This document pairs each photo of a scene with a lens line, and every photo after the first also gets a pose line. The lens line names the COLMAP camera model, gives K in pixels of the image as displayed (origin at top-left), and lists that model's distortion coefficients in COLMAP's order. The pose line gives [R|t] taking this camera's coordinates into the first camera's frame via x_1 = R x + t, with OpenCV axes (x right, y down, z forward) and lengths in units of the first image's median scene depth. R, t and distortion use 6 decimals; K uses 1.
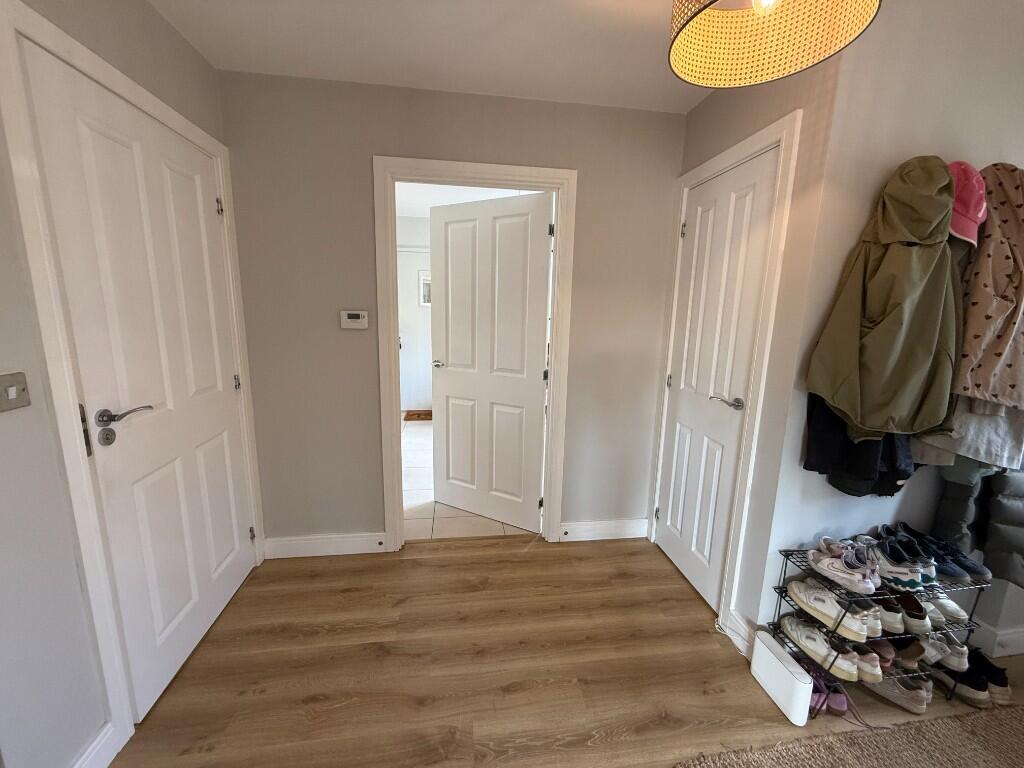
lens RADIAL K [[409.0, 0, 512.0], [0, 409.0, 384.0], [0, 0, 1]] dist [-0.000109, 0.000084]
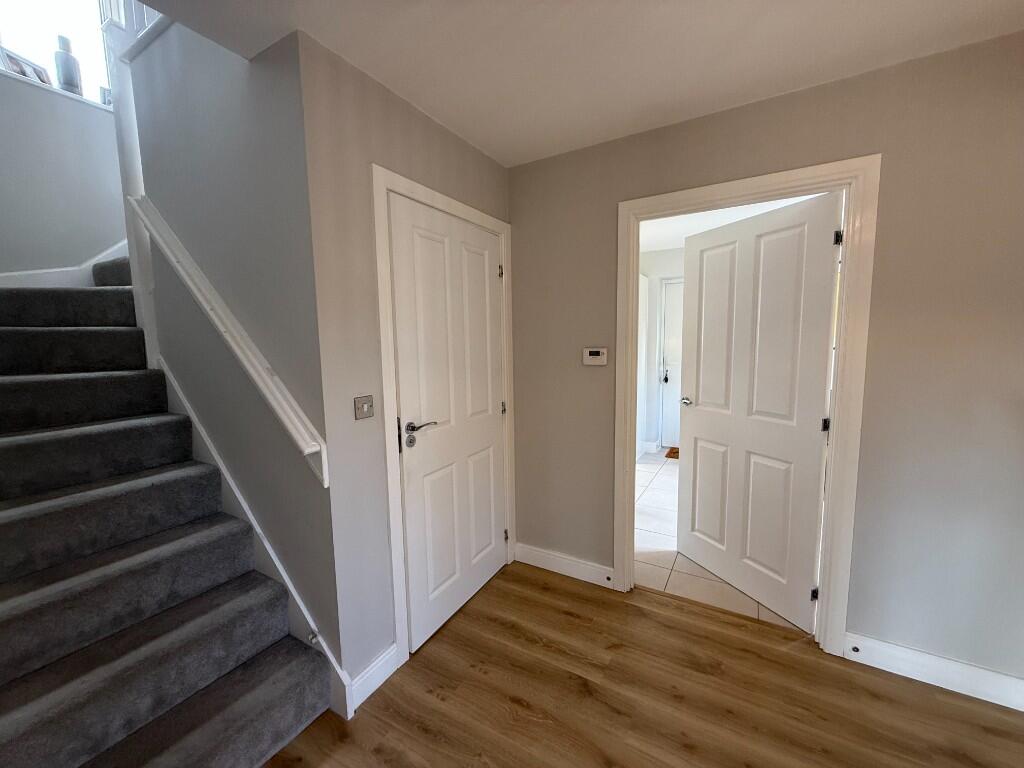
lens RADIAL K [[409.0, 0, 512.0], [0, 409.0, 384.0], [0, 0, 1]] dist [-0.000109, 0.000084]
pose [[0.781789, 0.030287, -0.622807, 0.111821], [-0.076834, 0.995887, -0.048018, -0.018037], [0.618791, 0.085393, 0.780900, 0.040168]]
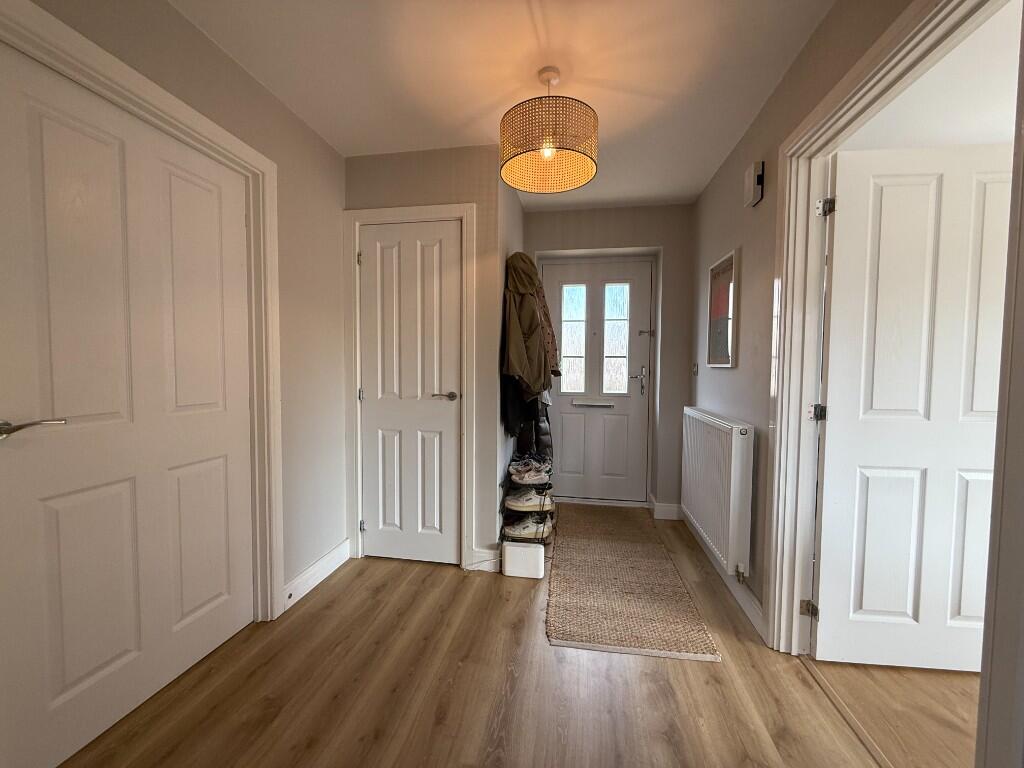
lens RADIAL K [[409.0, 0, 512.0], [0, 409.0, 384.0], [0, 0, 1]] dist [-0.000109, 0.000084]
pose [[0.298672, -0.062462, 0.952310, -0.561471], [0.171185, 0.985178, 0.010929, 0.023575], [-0.938878, 0.159757, 0.304937, 0.328564]]
